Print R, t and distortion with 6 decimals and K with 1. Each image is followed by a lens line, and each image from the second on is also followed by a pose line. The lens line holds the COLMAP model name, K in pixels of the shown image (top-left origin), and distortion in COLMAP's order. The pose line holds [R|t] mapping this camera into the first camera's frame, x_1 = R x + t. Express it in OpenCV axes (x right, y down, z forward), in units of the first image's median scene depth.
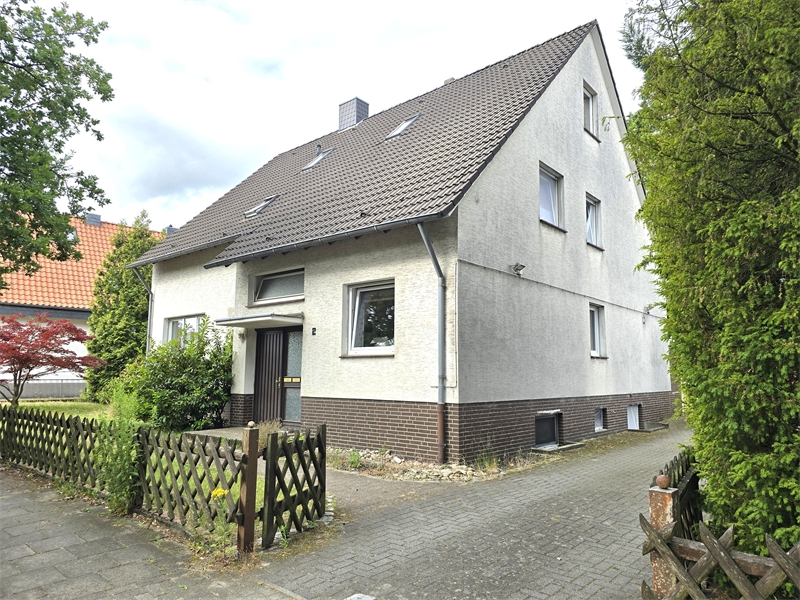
lens RADIAL K [[534.9, 0, 403.2], [0, 534.9, 299.2], [0, 0, 1]] dist [0.034393, -0.014278]
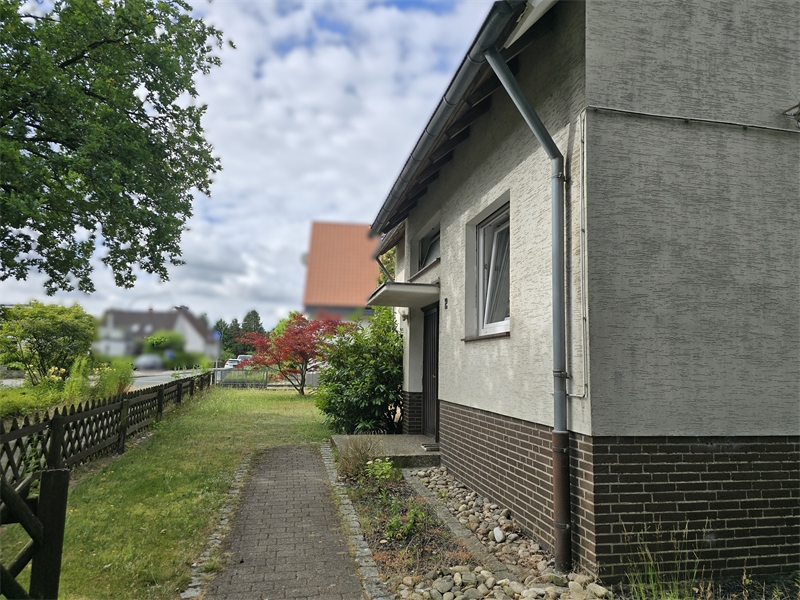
lens RADIAL K [[534.9, 0, 399.4], [0, 534.9, 304.0], [0, 0, 1]] dist [0.034393, -0.014278]
pose [[0.795296, -0.062352, -0.603007, 0.223356], [0.071508, 0.997401, -0.008822, 0.074481], [0.601990, -0.036103, 0.797687, 0.514292]]
